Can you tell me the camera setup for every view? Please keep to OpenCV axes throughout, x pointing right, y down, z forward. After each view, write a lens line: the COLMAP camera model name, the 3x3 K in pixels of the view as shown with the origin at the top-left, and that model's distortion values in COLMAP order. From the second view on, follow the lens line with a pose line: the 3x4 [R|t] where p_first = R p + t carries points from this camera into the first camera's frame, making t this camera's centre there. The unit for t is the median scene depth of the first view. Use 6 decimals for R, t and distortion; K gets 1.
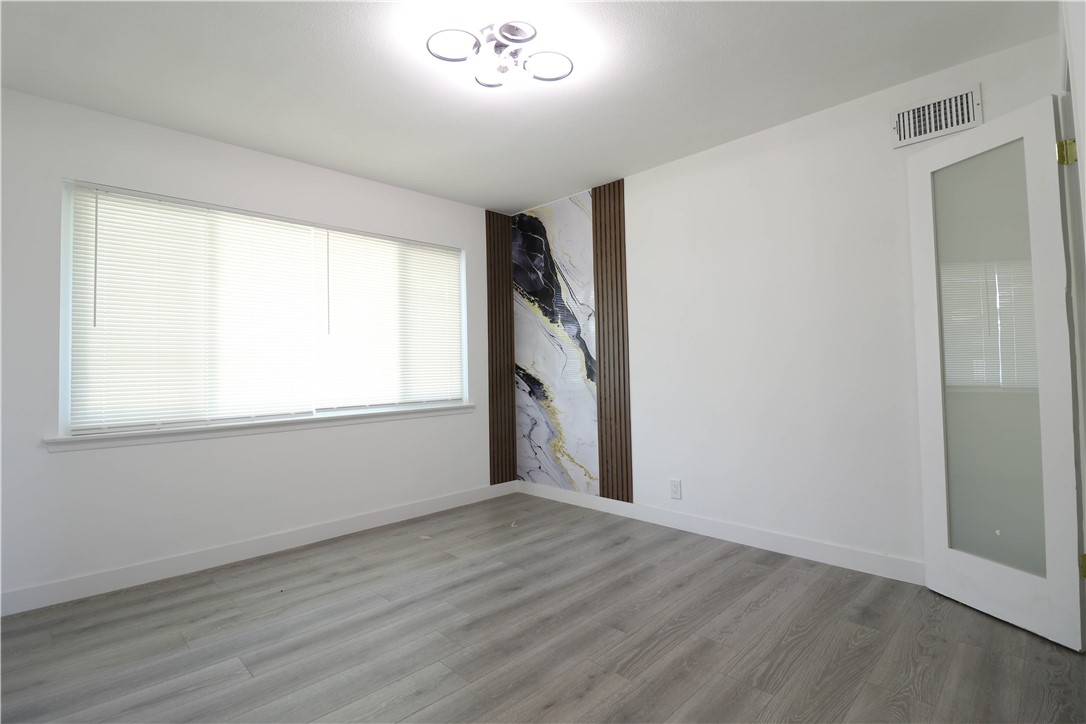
lens RADIAL K [[501.0, 0, 544.5], [0, 501.0, 351.7], [0, 0, 1]] dist [0.000687, -0.014160]
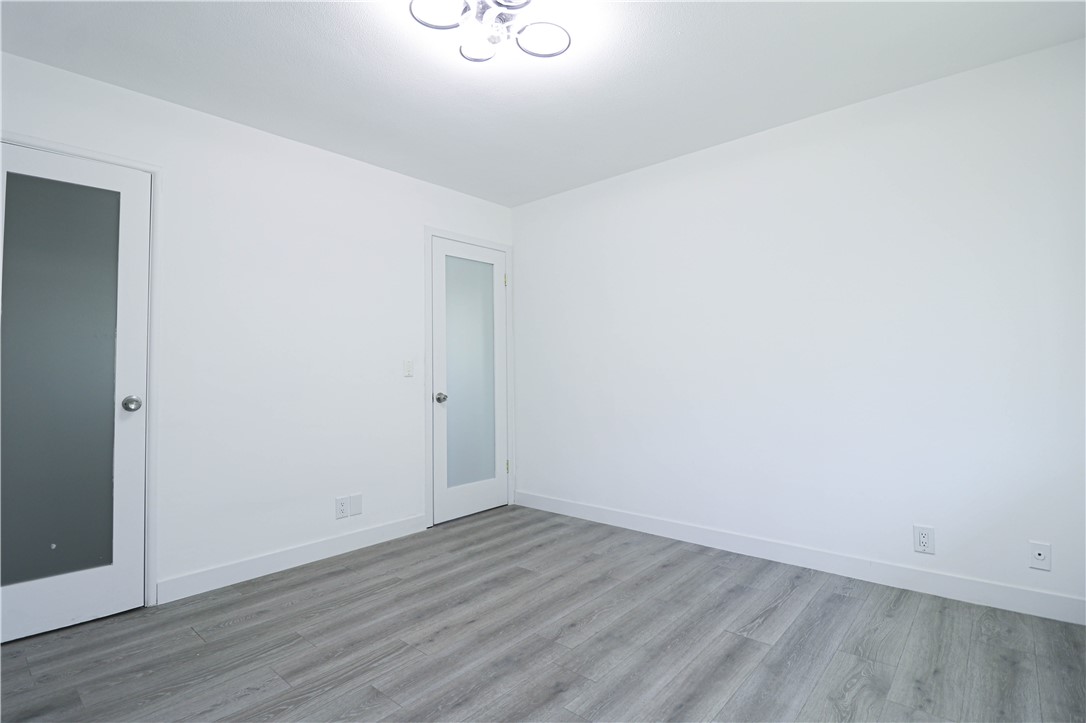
lens RADIAL K [[501.0, 0, 544.5], [0, 501.0, 351.2], [0, 0, 1]] dist [0.000687, -0.014160]
pose [[-0.996985, 0.033242, -0.070113, -0.098737], [0.038131, 0.996848, -0.069578, 0.066144], [0.067579, -0.072042, -0.995110, 2.020925]]
